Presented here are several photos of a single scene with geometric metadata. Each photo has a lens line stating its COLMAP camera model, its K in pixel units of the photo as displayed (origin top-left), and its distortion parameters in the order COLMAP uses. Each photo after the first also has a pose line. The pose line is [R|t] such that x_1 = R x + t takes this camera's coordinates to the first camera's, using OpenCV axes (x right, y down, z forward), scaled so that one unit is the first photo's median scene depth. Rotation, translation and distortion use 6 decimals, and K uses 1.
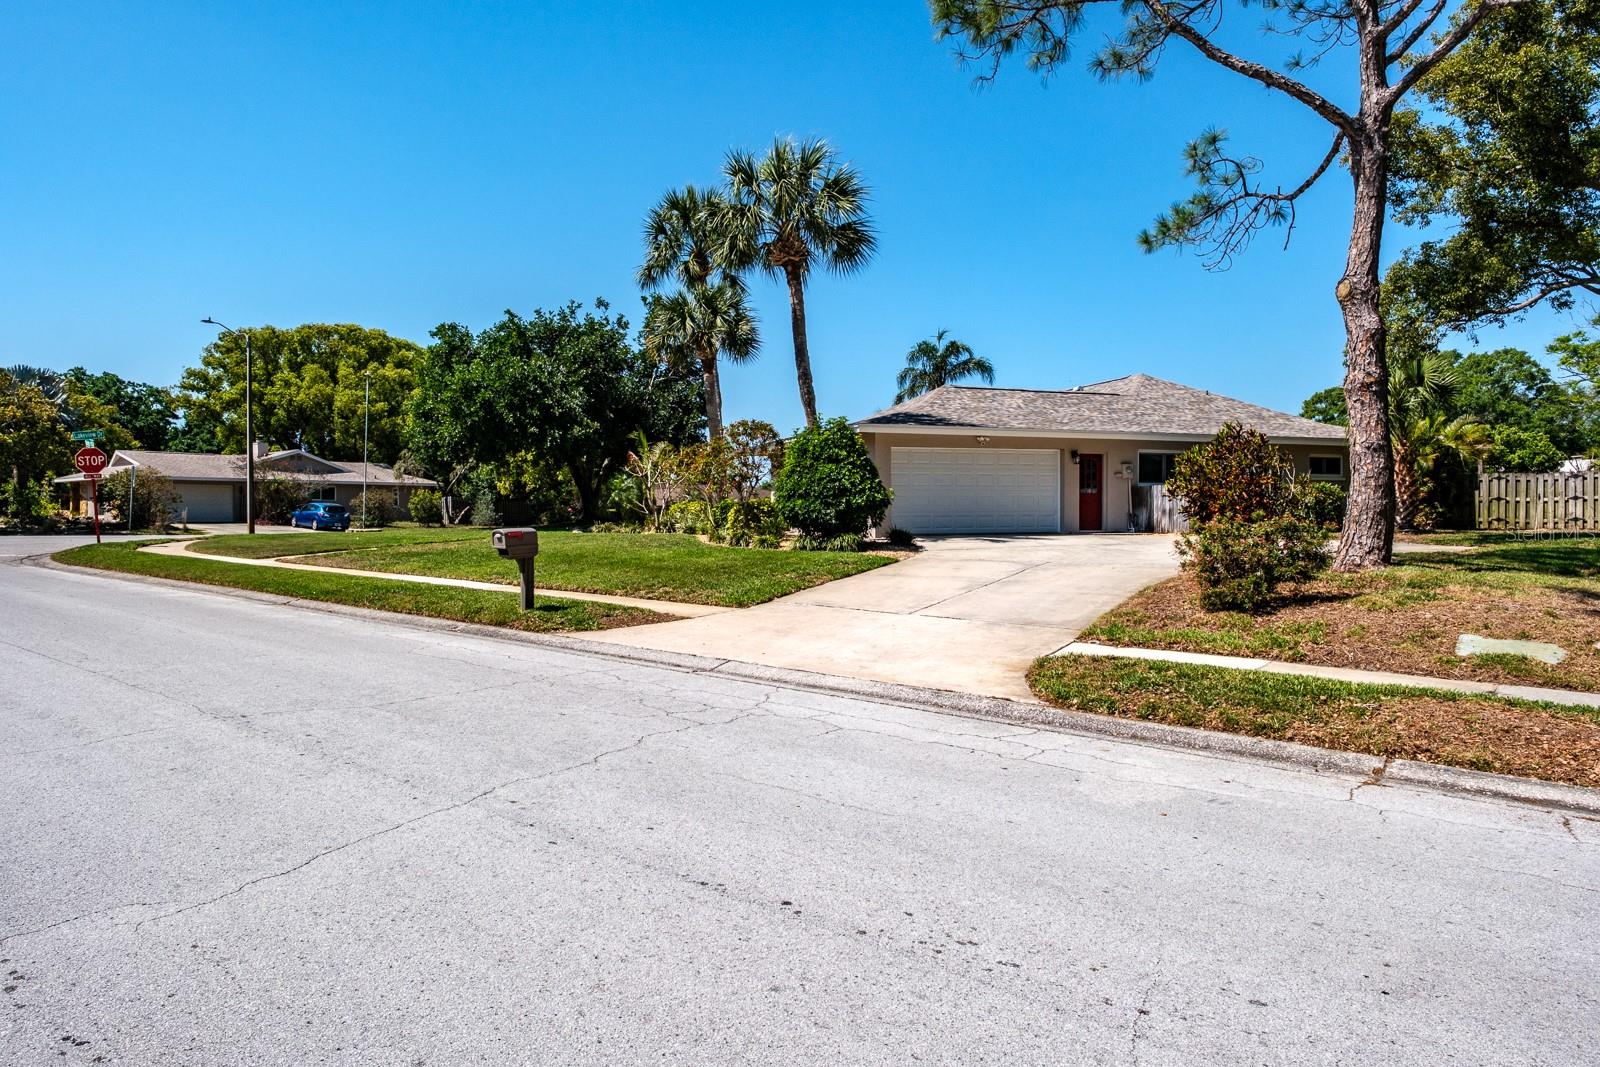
lens RADIAL K [[982.9, 0, 801.9], [0, 982.9, 524.9], [0, 0, 1]] dist [-0.001139, 0.002071]
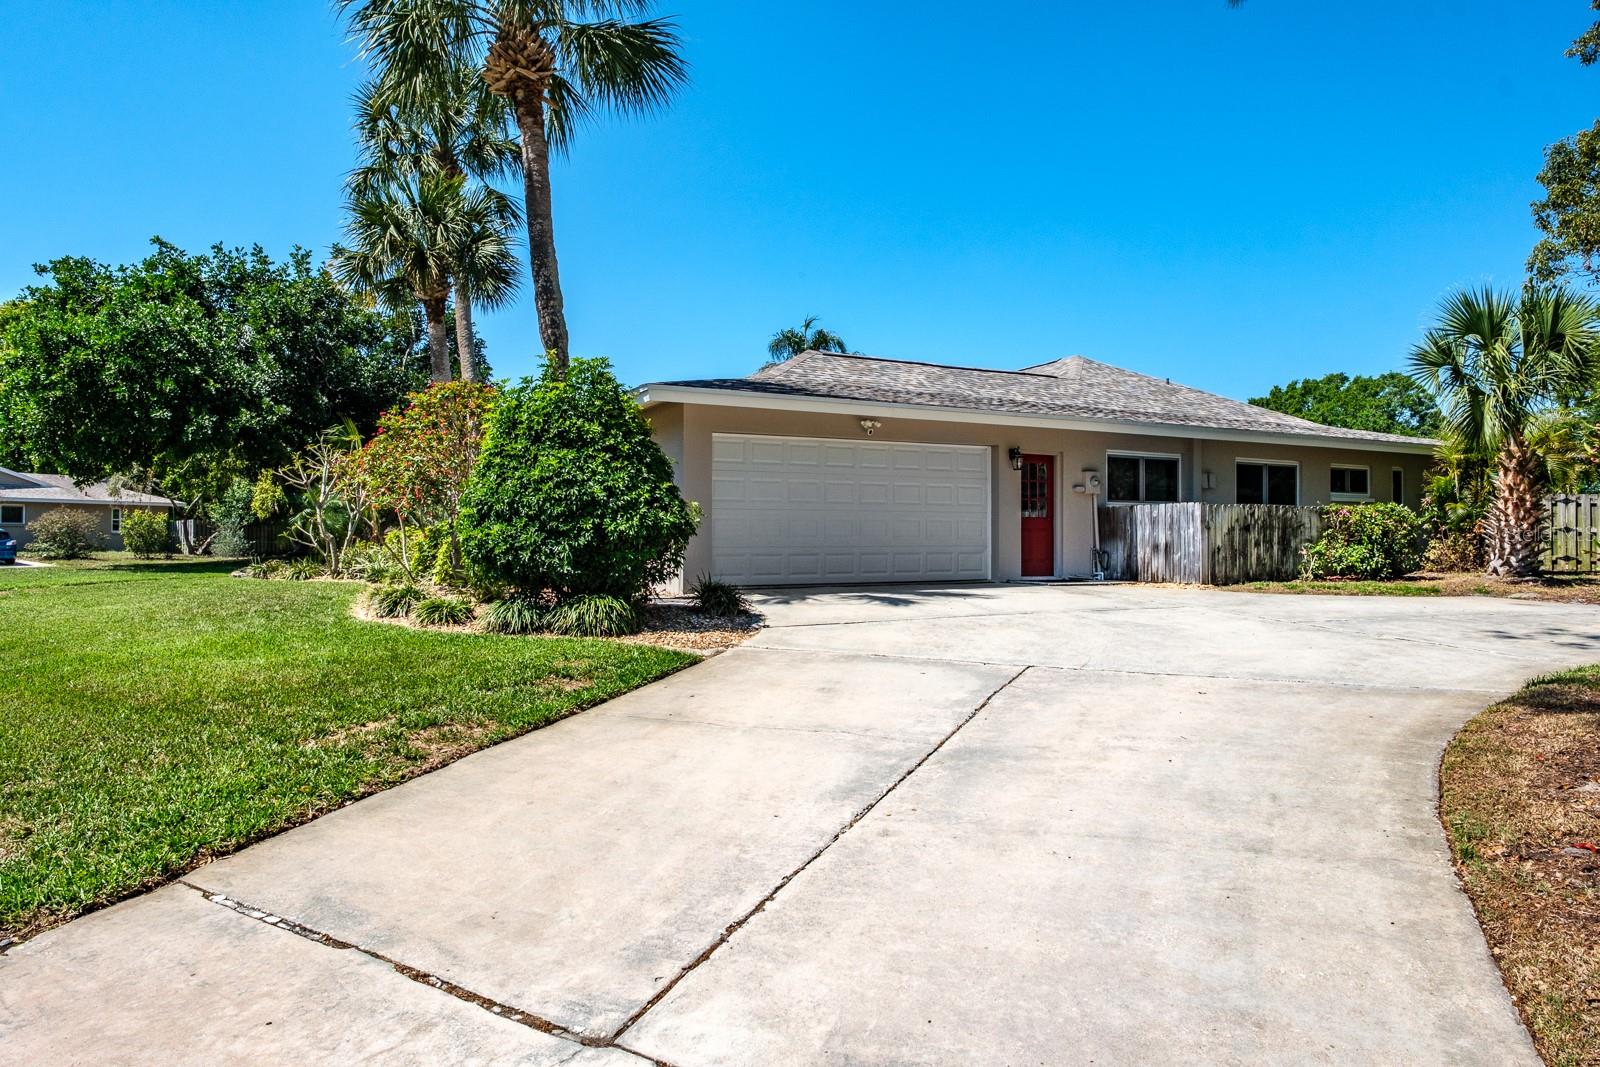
lens RADIAL K [[987.8, 0, 794.5], [0, 987.8, 532.6], [0, 0, 1]] dist [-0.002883, -0.003121]
pose [[0.992231, 0.004734, 0.124317, 0.055068], [-0.002244, 0.999794, -0.020164, -0.008346], [-0.124387, 0.019728, 0.992038, 0.351393]]
